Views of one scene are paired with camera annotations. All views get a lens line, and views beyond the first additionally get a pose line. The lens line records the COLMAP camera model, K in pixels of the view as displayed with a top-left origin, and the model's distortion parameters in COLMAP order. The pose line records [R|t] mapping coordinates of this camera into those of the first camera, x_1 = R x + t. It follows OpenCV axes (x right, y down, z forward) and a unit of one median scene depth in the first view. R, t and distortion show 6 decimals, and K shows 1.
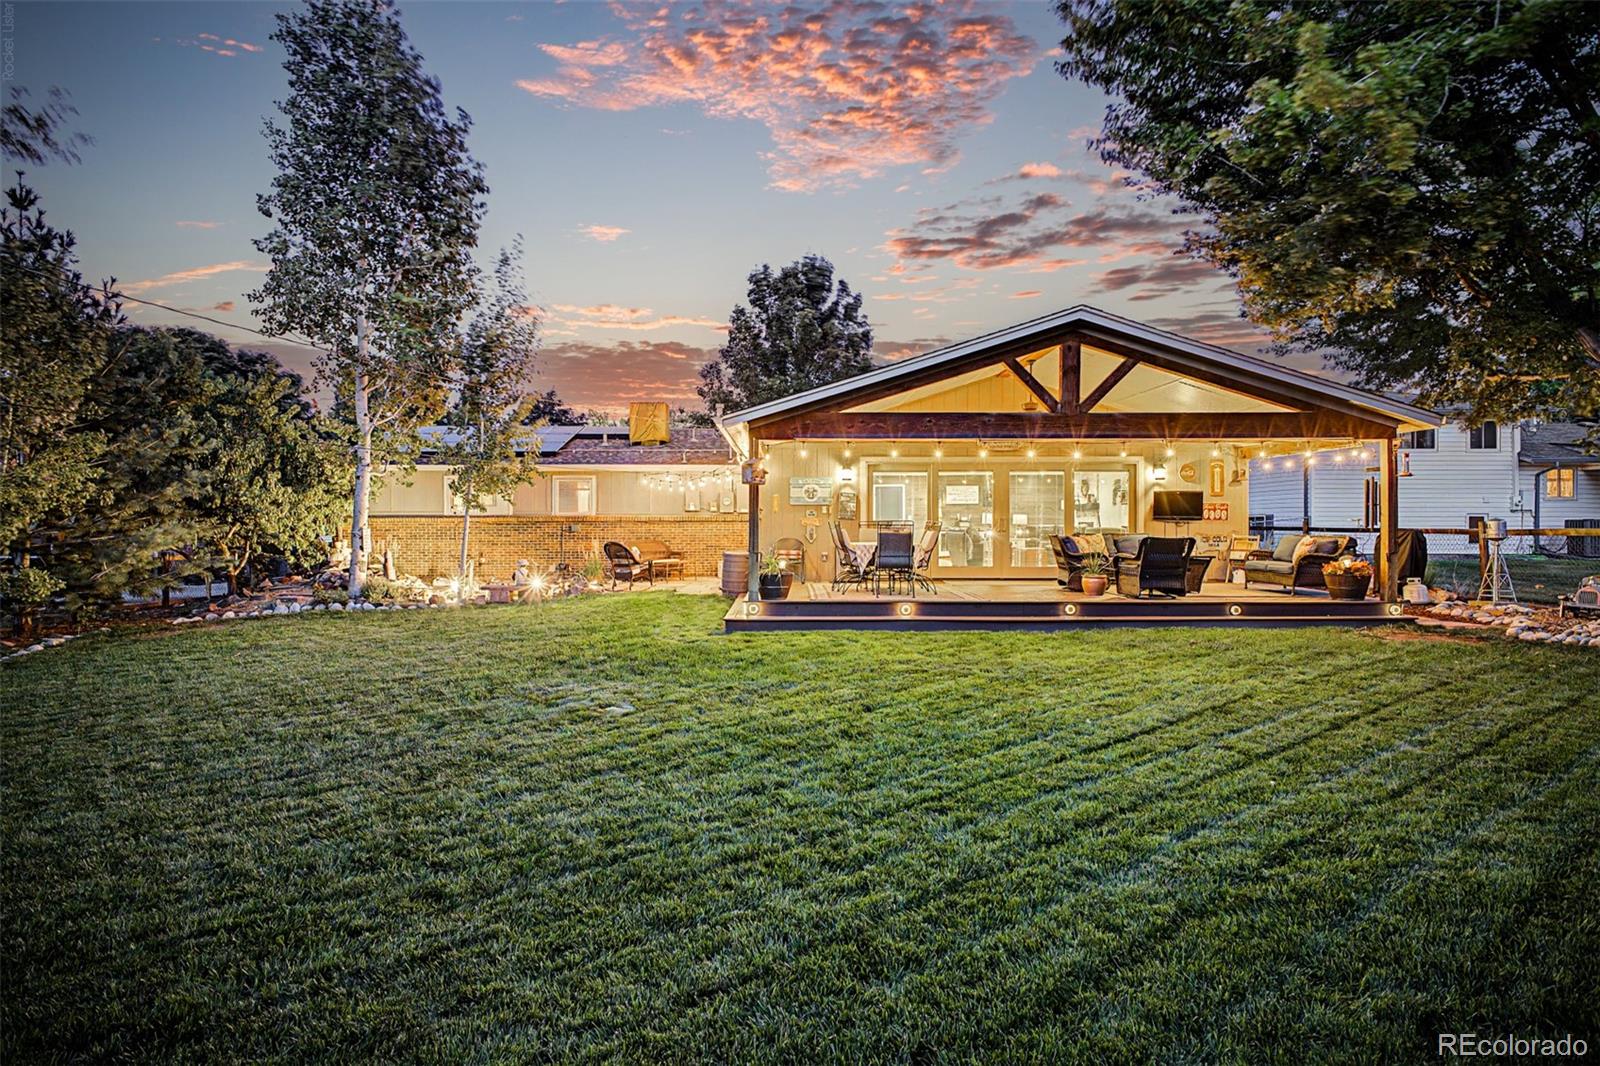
lens RADIAL K [[867.9, 0, 784.9], [0, 867.9, 525.7], [0, 0, 1]] dist [0.027653, -0.009342]
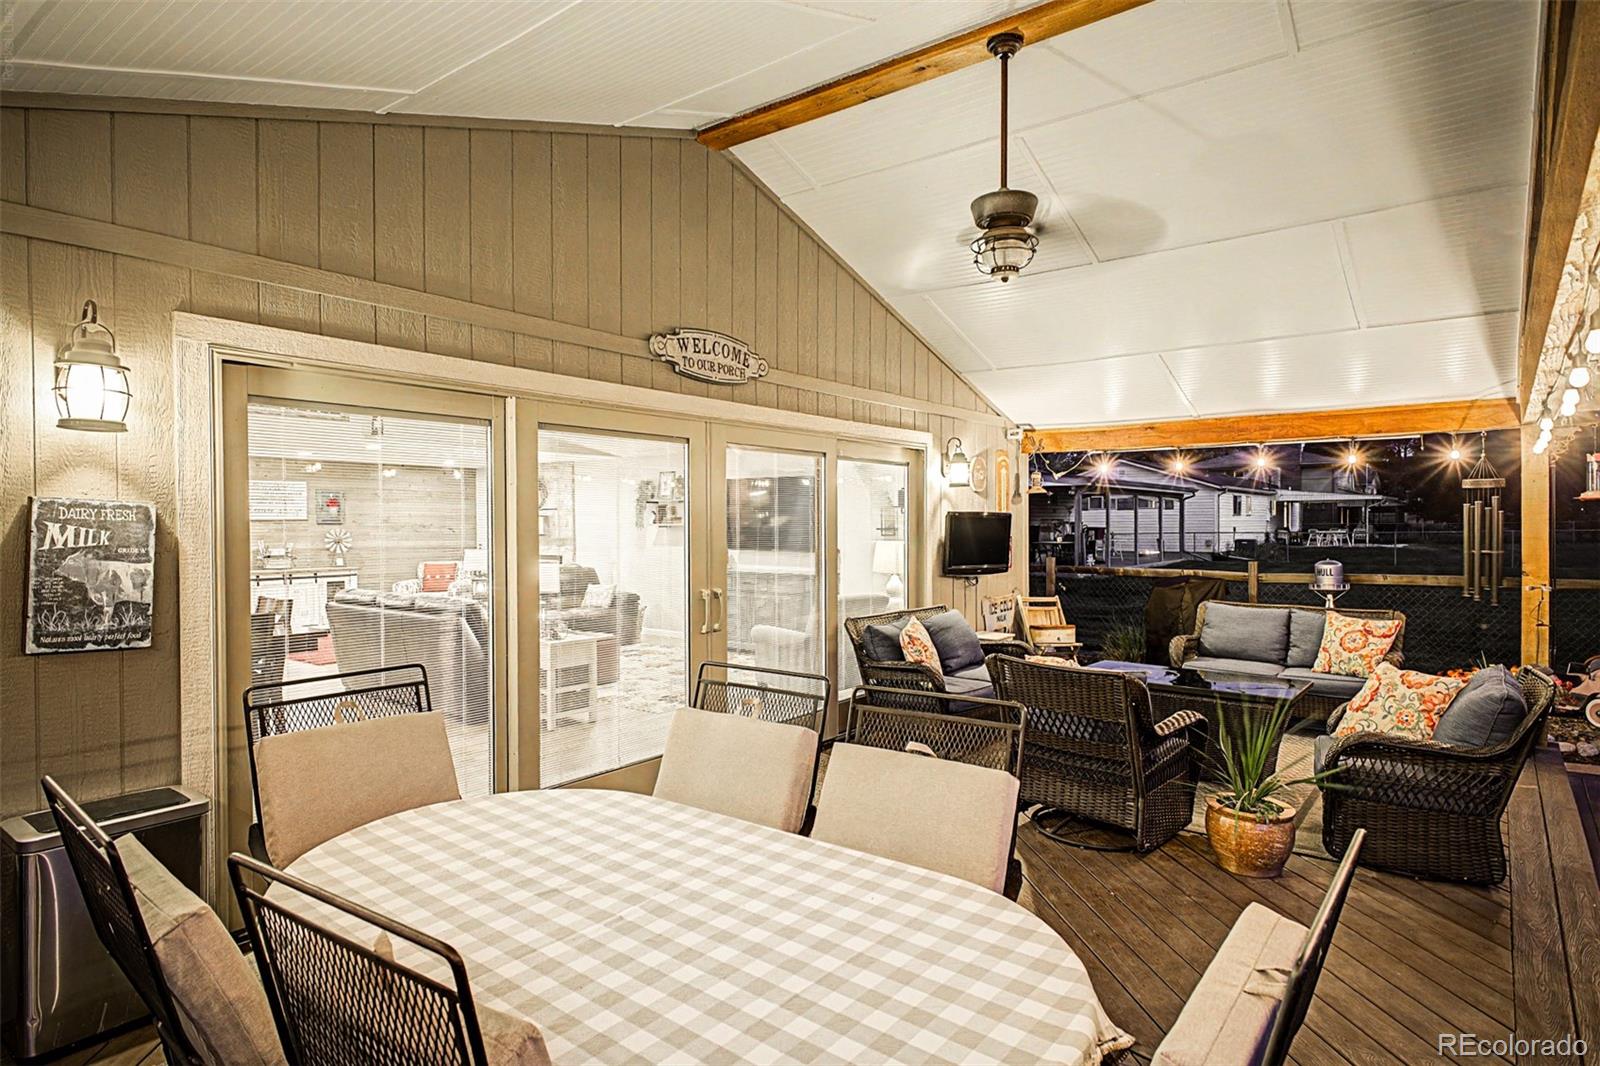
lens RADIAL K [[867.9, 0, 815.7], [0, 867.9, 531.1], [0, 0, 1]] dist [0.027653, -0.009342]
pose [[0.597559, -0.008464, 0.801780, 0.021296], [0.003705, 0.999963, 0.007795, -0.040530], [-0.801817, -0.001688, 0.597568, 0.956625]]
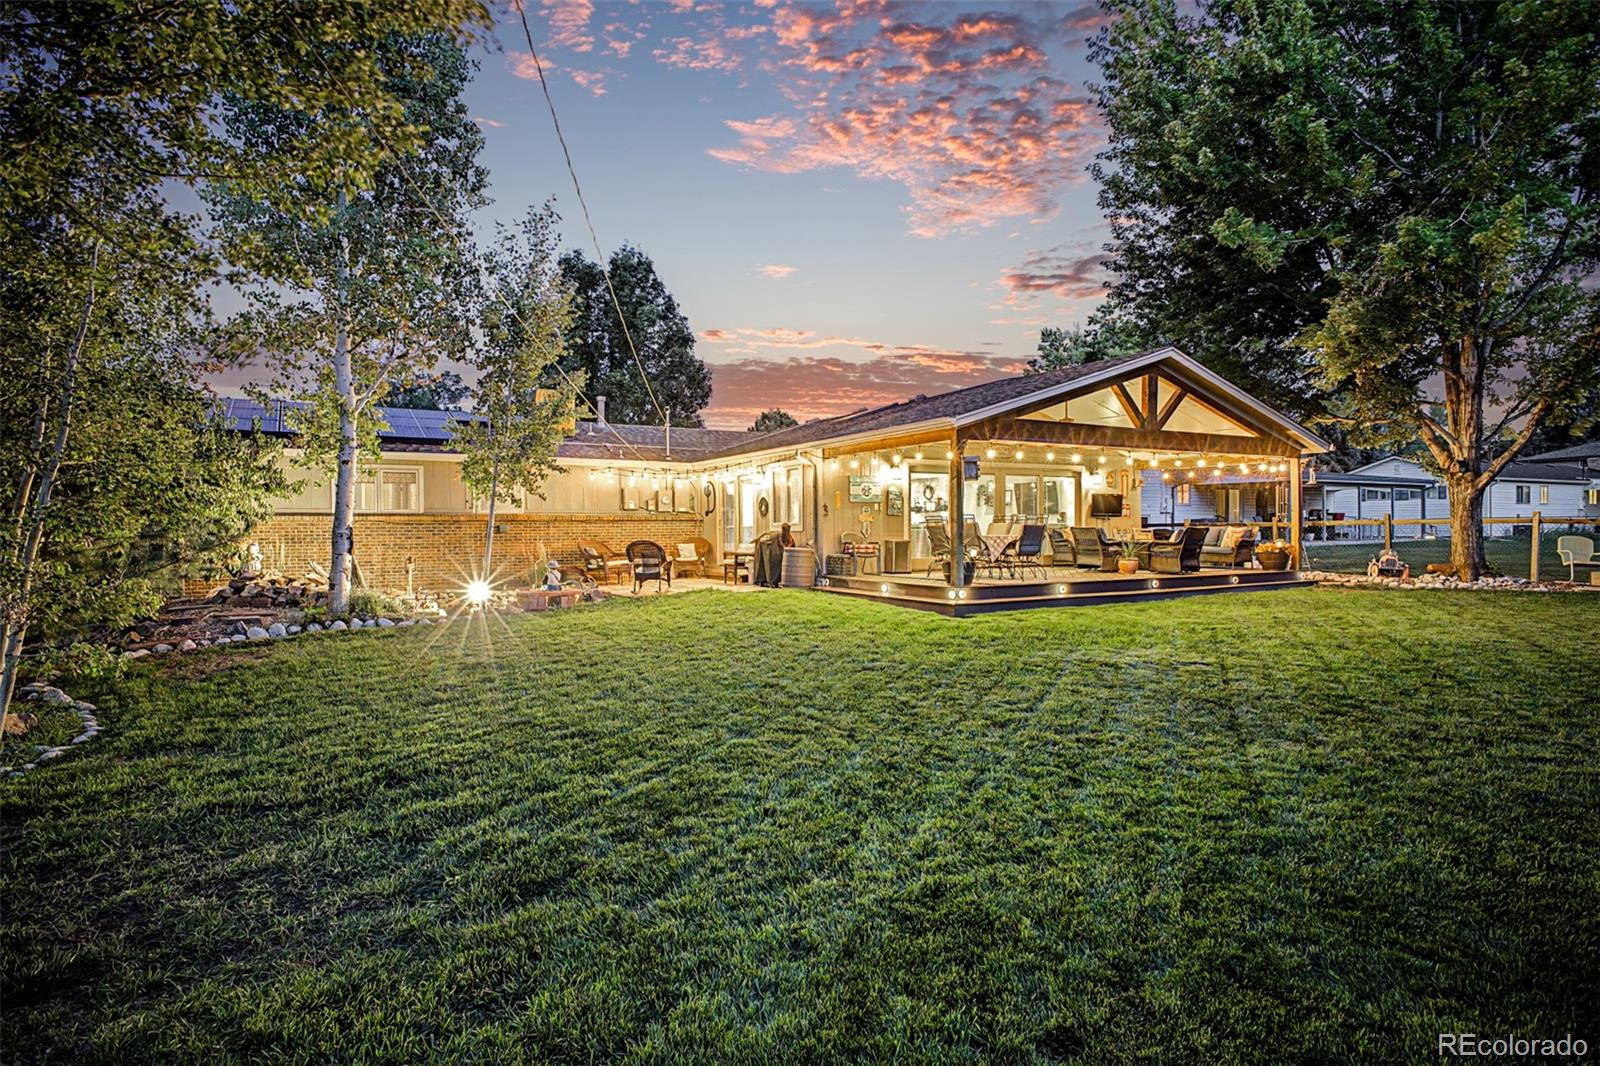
lens RADIAL K [[867.9, 0, 793.0], [0, 867.9, 540.2], [0, 0, 1]] dist [0.027653, -0.009342]
pose [[0.863393, -0.012133, 0.504386, -0.719900], [0.008239, 0.999917, 0.009950, 0.014308], [-0.504464, -0.004435, 0.863421, 0.155011]]
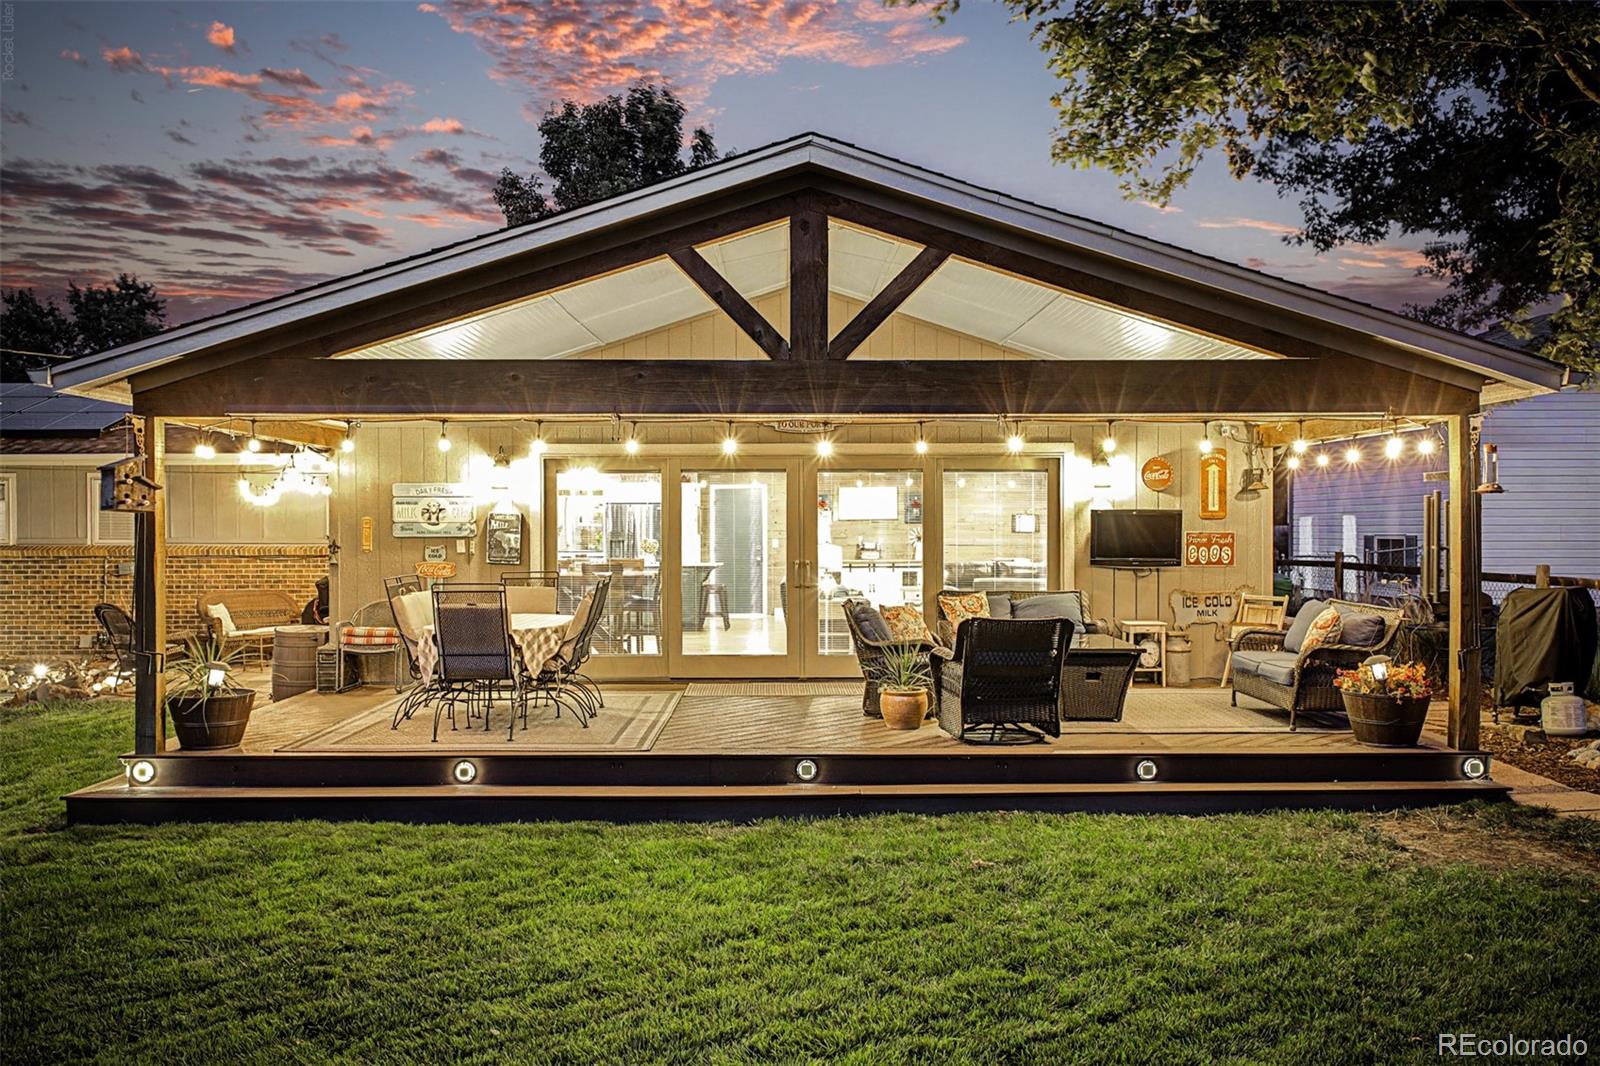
lens RADIAL K [[1343.0, 0, 805.1], [0, 1343.0, 529.4], [0, 0, 1]] dist [0.011472, -0.004273]
pose [[0.999923, -0.002161, 0.012182, 0.296197], [0.002185, 0.999996, -0.001966, -0.032654], [-0.012178, 0.001992, 0.999924, 0.244466]]
